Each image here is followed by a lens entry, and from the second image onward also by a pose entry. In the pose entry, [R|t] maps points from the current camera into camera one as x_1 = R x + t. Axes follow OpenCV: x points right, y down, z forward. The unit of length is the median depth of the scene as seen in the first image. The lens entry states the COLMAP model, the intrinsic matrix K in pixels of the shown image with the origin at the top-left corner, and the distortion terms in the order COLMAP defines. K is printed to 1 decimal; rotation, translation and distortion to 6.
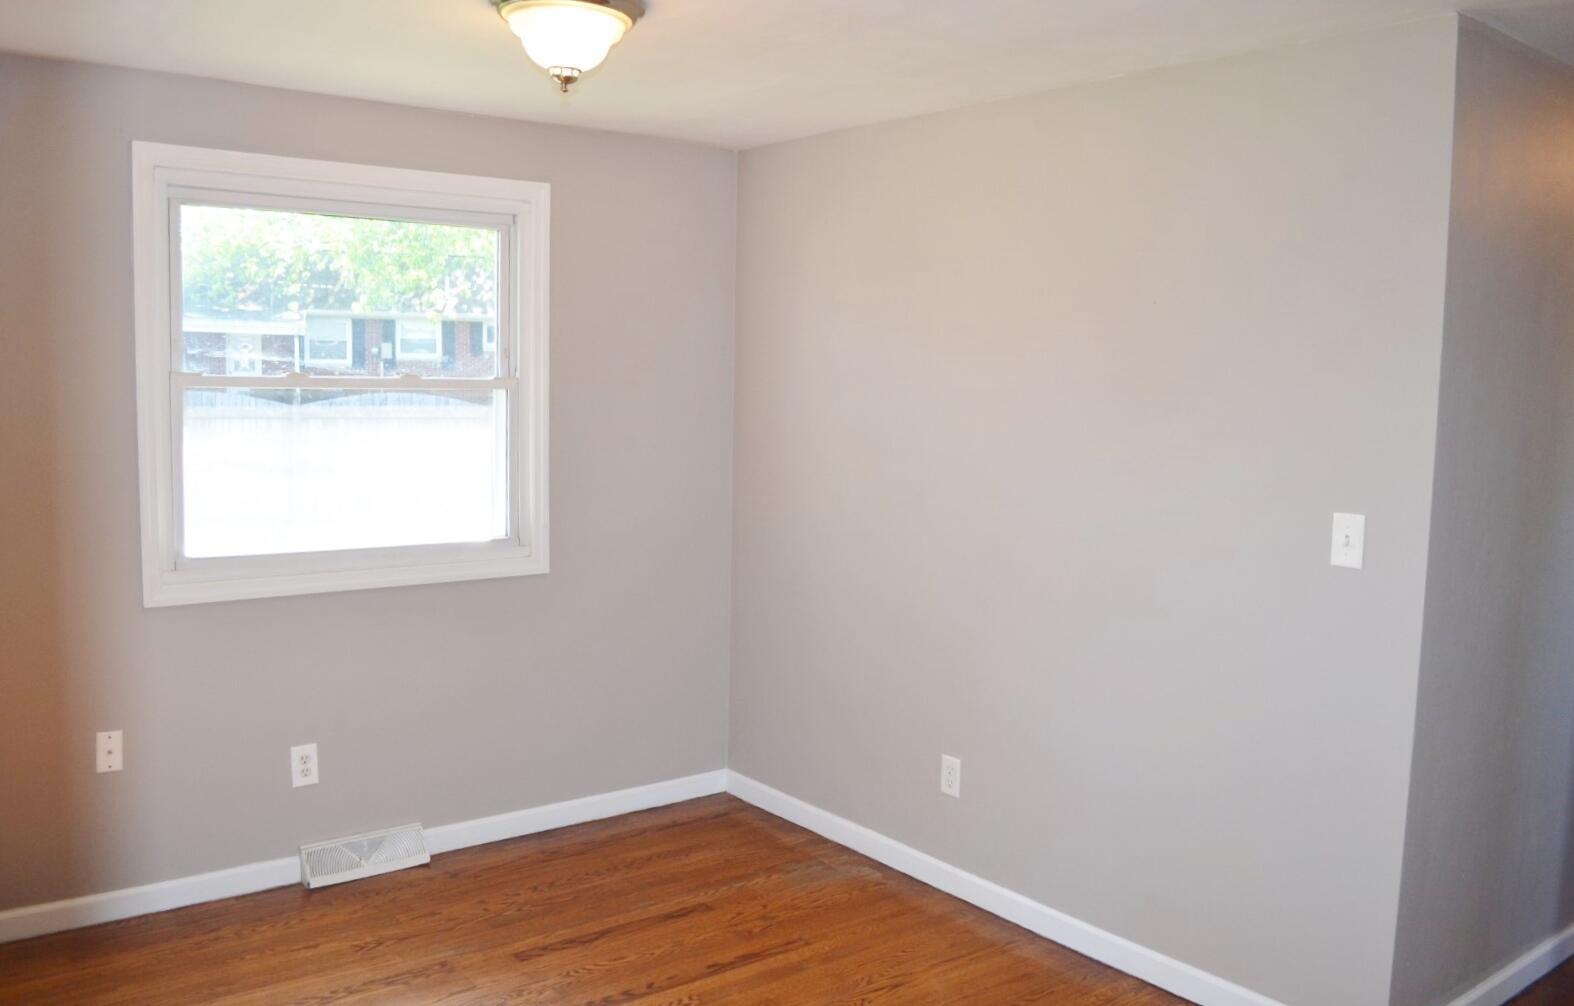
lens RADIAL K [[1302.3, 0, 787.0], [0, 1302.3, 503.0], [0, 0, 1]] dist [-0.068337, -0.000229]
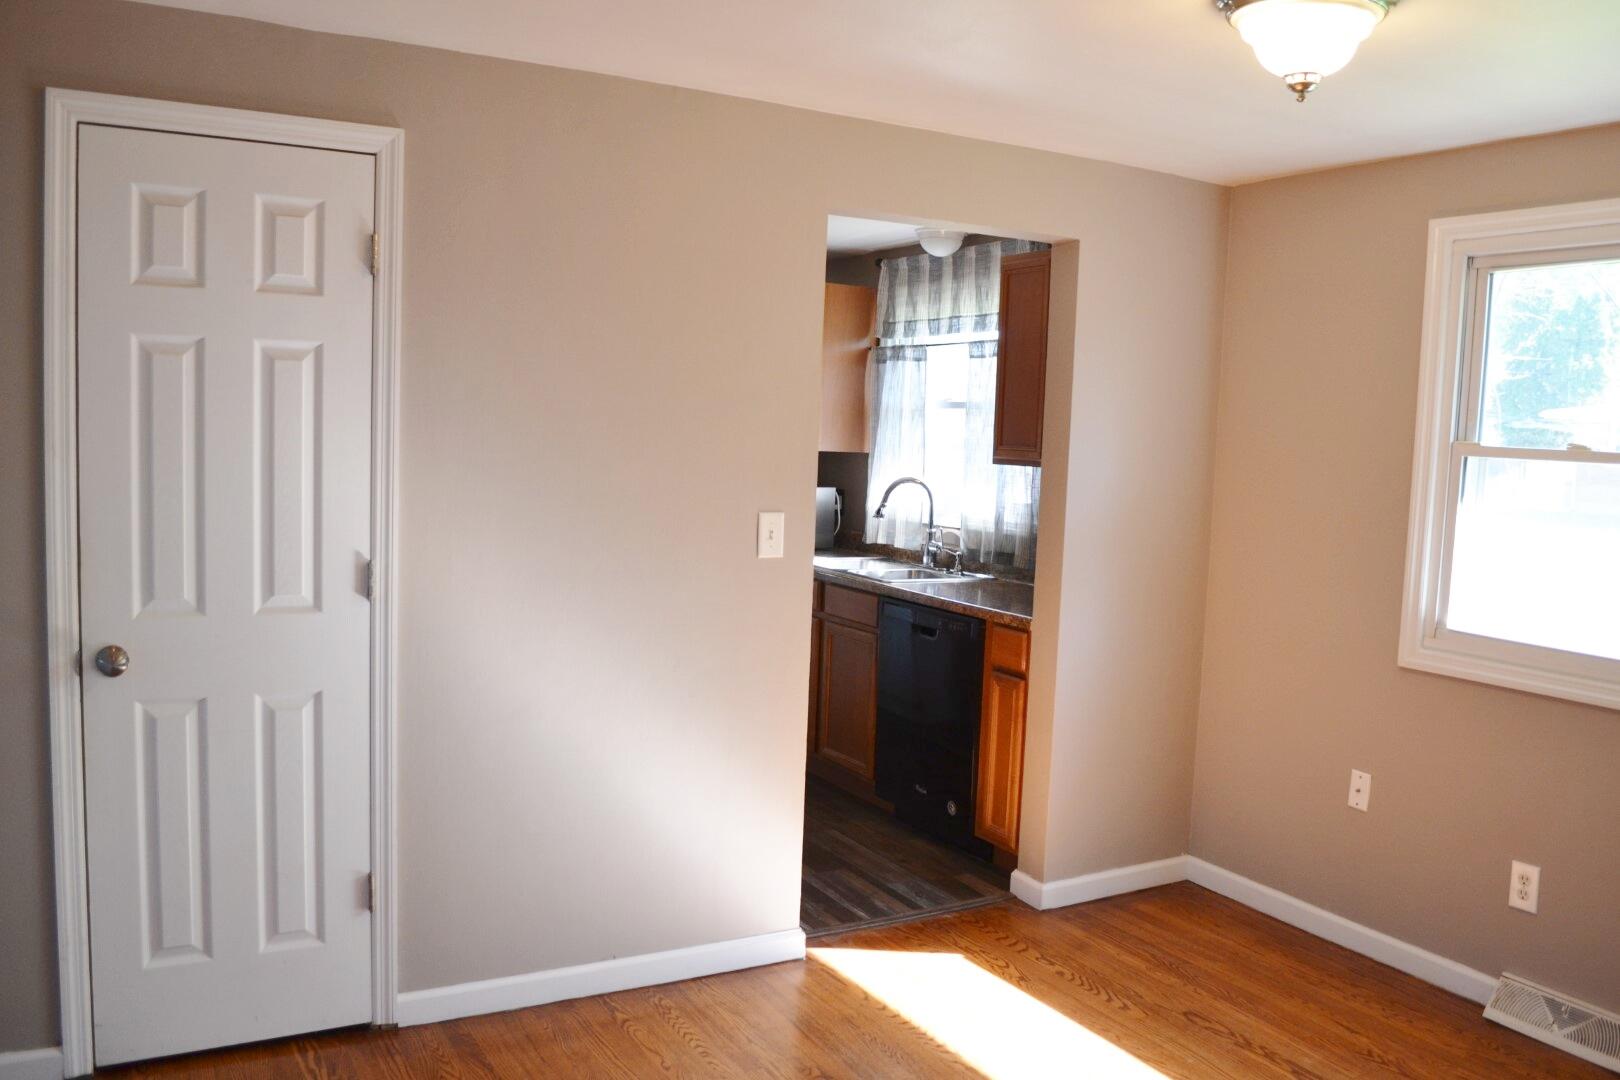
lens RADIAL K [[1312.5, 0, 810.0], [0, 1312.5, 540.0], [0, 0, 1]] dist [-0.076309, 0.006754]
pose [[-0.146118, 0.060677, -0.987405, 0.562417], [-0.138428, 0.987043, 0.081140, -0.035770], [0.979534, 0.148540, -0.135825, 0.616173]]
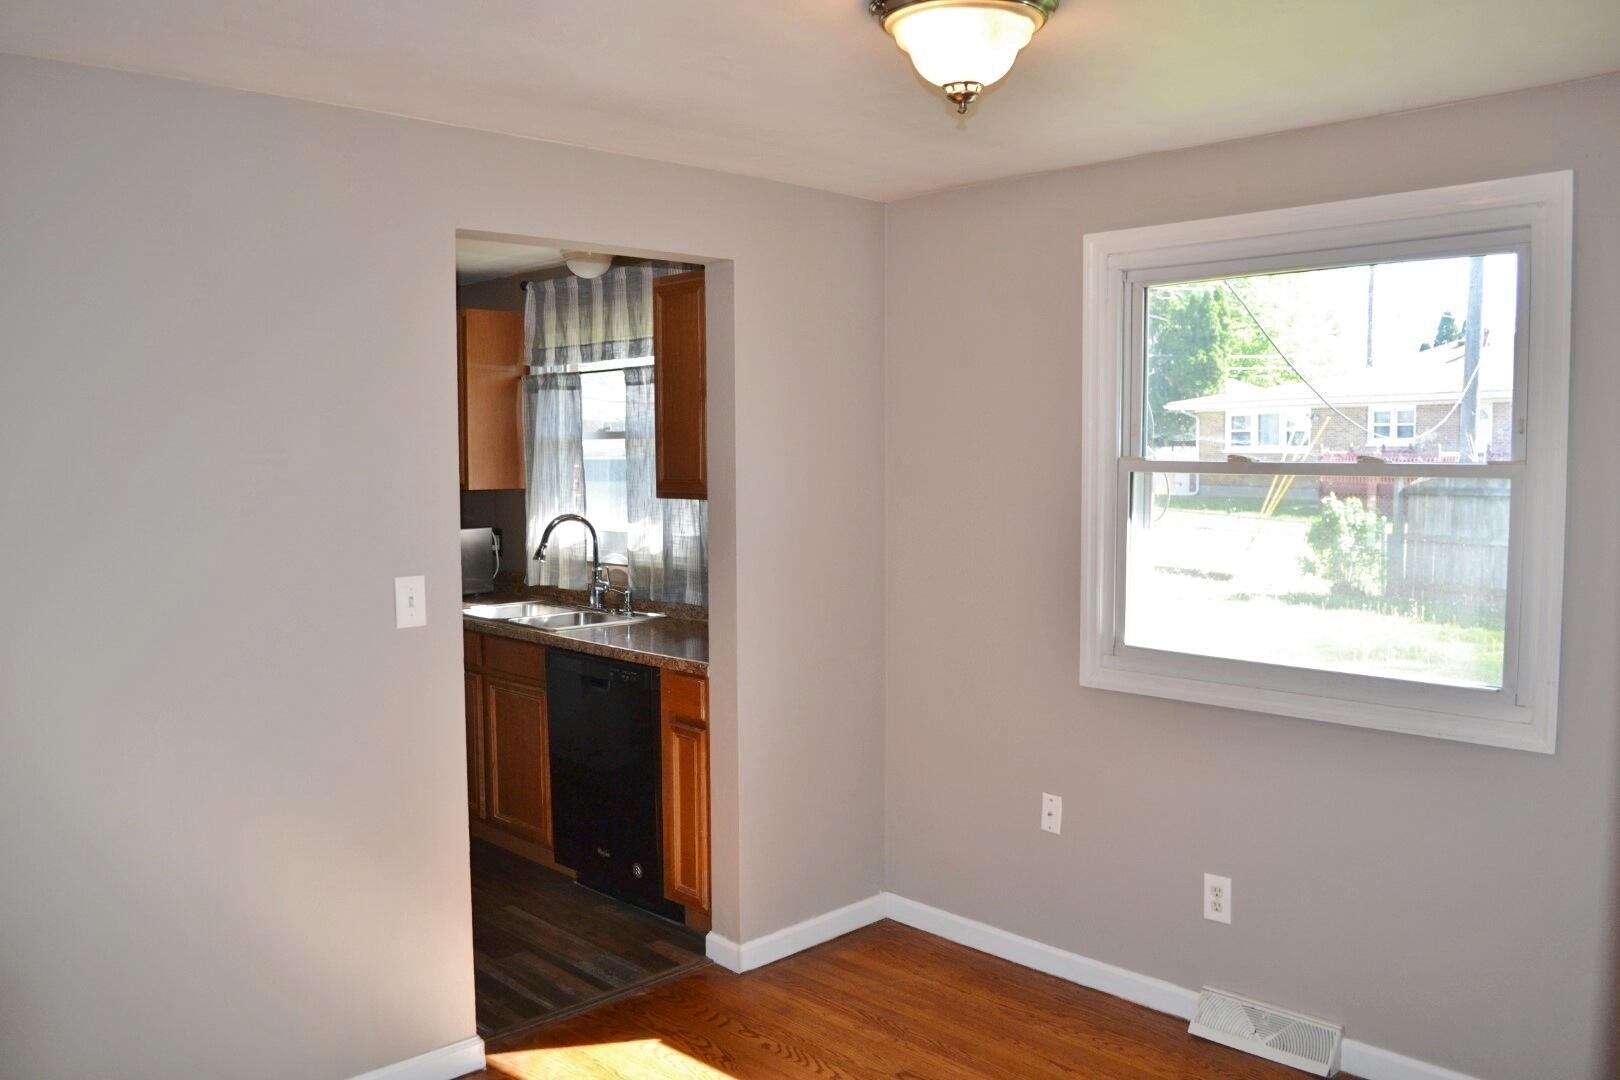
lens RADIAL K [[1312.5, 0, 810.0], [0, 1312.5, 540.0], [0, 0, 1]] dist [-0.076309, 0.006754]
pose [[0.105112, 0.051550, -0.993123, 0.481224], [-0.090675, 0.994992, 0.042050, -0.055432], [0.990318, 0.085632, 0.109260, 0.617149]]
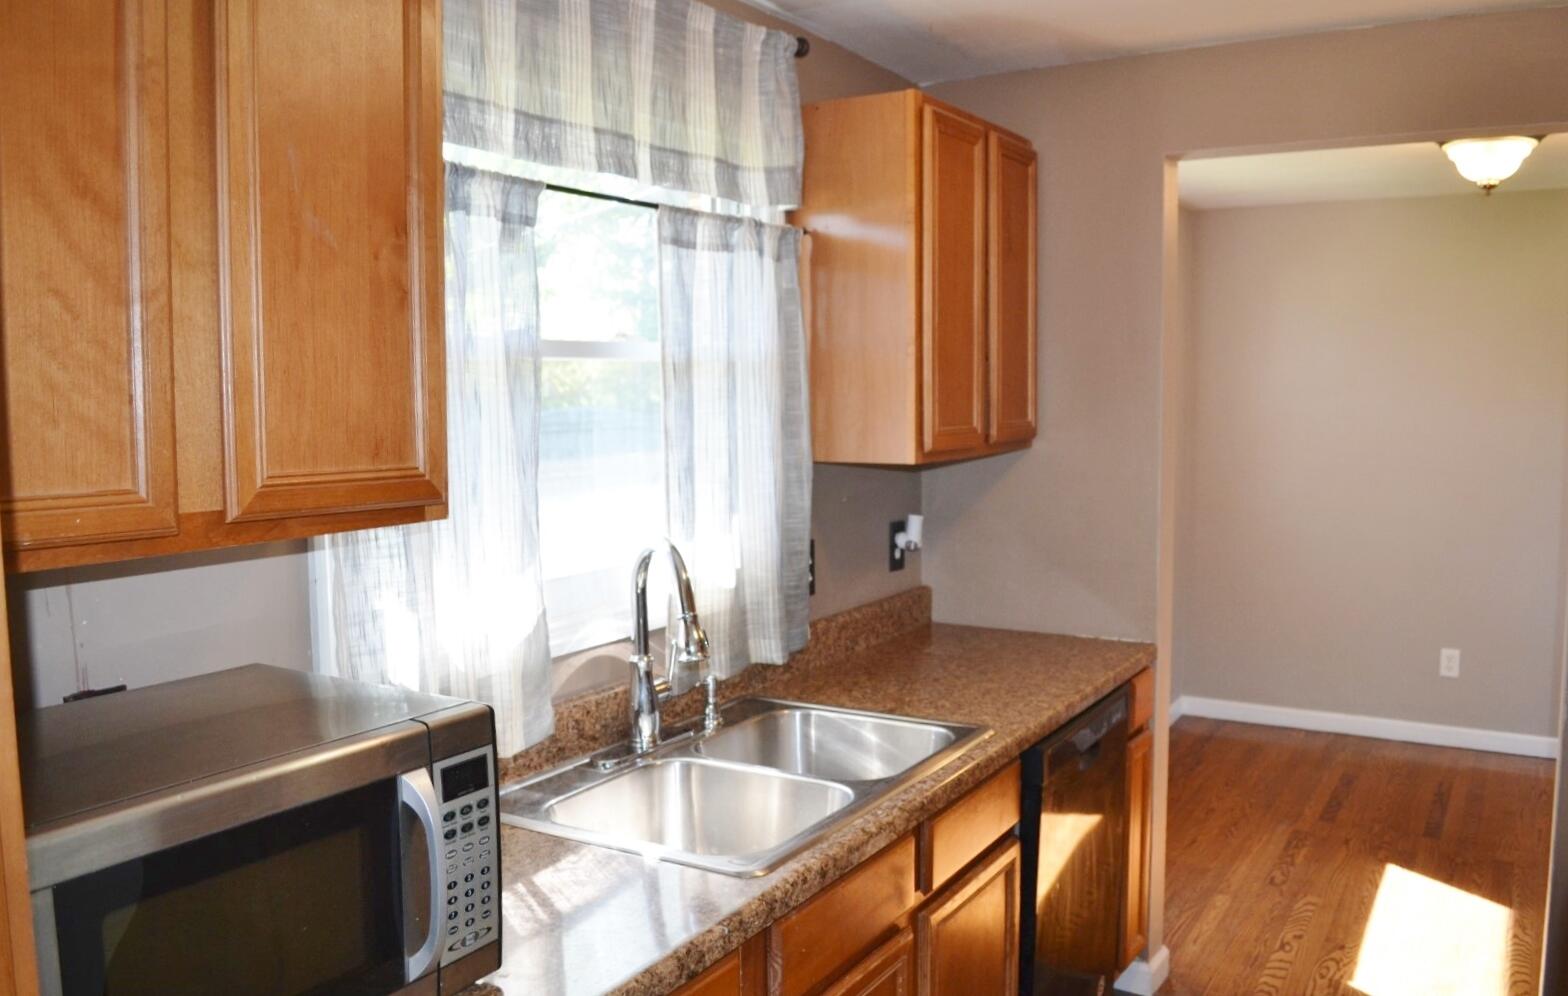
lens RADIAL K [[1289.2, 0, 784.0], [0, 1289.2, 498.0], [0, 0, 1]] dist [-0.087049, 0.009016]
pose [[0.933661, -0.055254, 0.353871, -1.070732], [0.057473, 0.998338, 0.004242, -0.018468], [-0.353517, 0.016377, 0.935285, -0.032937]]
